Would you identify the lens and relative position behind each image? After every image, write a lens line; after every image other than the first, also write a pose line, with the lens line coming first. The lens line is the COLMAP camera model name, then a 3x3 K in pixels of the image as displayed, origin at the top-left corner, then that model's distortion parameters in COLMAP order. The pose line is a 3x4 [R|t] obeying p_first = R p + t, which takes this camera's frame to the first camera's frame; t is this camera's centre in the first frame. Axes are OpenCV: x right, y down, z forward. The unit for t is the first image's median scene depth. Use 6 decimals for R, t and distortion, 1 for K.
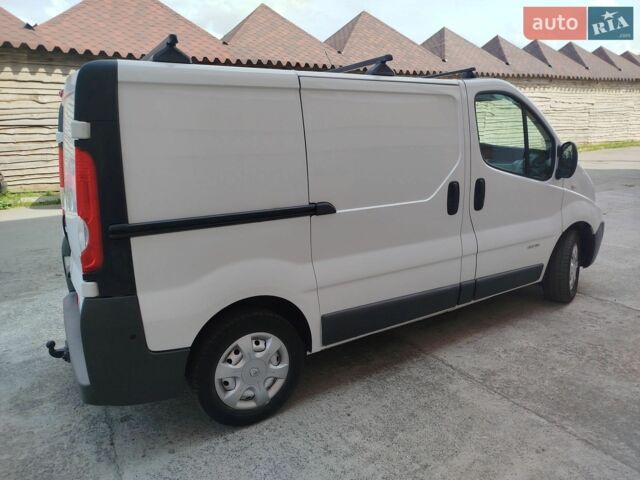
lens RADIAL K [[456.2, 0, 331.0], [0, 456.2, 238.9], [0, 0, 1]] dist [-0.007587, 0.015617]
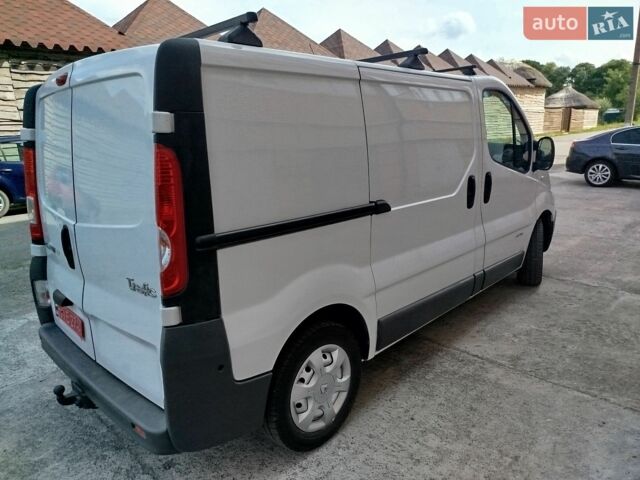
lens RADIAL K [[456.2, 0, 323.6], [0, 456.2, 238.1], [0, 0, 1]] dist [-0.007587, 0.015617]
pose [[0.968101, -0.059835, 0.243312, -0.350796], [0.060275, 0.998166, 0.005642, -0.013757], [-0.243203, 0.009203, 0.969932, 0.102575]]
